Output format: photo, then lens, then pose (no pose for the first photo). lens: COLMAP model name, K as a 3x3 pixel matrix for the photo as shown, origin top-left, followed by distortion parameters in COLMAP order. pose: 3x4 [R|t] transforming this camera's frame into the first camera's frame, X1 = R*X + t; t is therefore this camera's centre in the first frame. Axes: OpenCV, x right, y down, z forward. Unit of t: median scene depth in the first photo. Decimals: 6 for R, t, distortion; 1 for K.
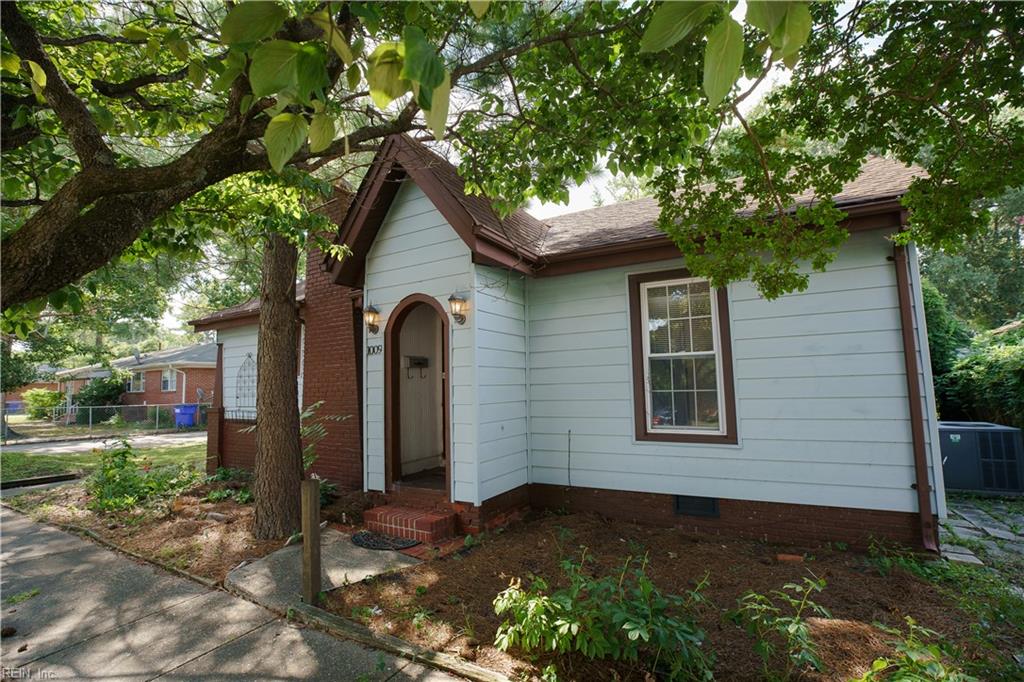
lens RADIAL K [[470.6, 0, 512.0], [0, 470.6, 341.0], [0, 0, 1]] dist [-0.013762, 0.000588]
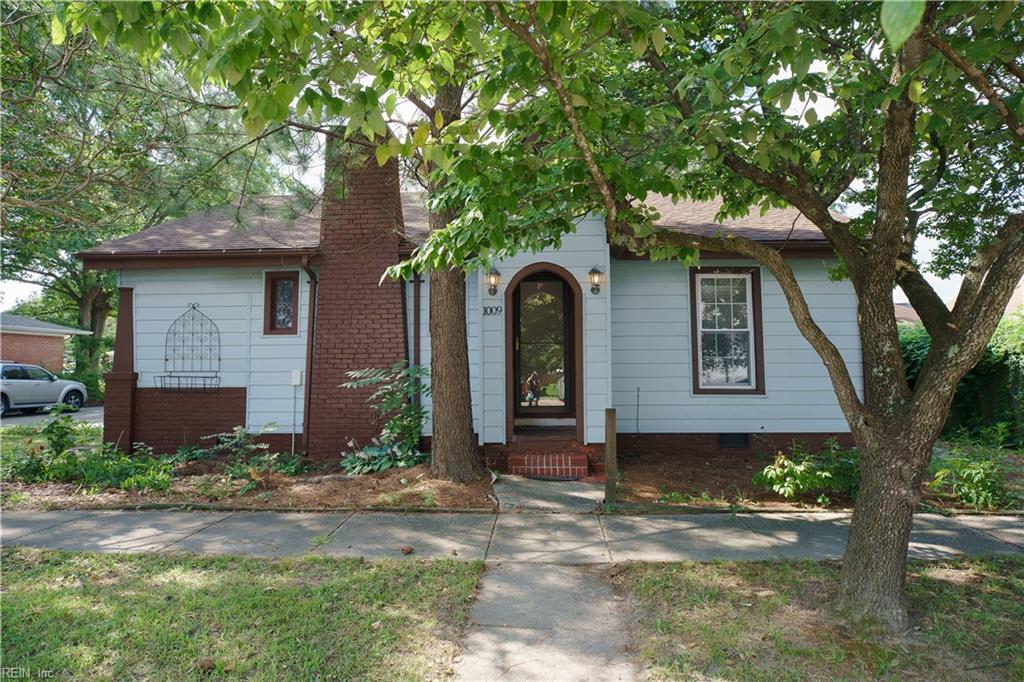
lens RADIAL K [[565.2, 0, 512.0], [0, 565.2, 341.0], [0, 0, 1]] dist [-0.002964, -0.000303]
pose [[0.884791, 0.047716, 0.463539, -0.889696], [-0.062738, 0.997885, 0.017032, 0.066713], [-0.461746, -0.044152, 0.885913, -0.146441]]
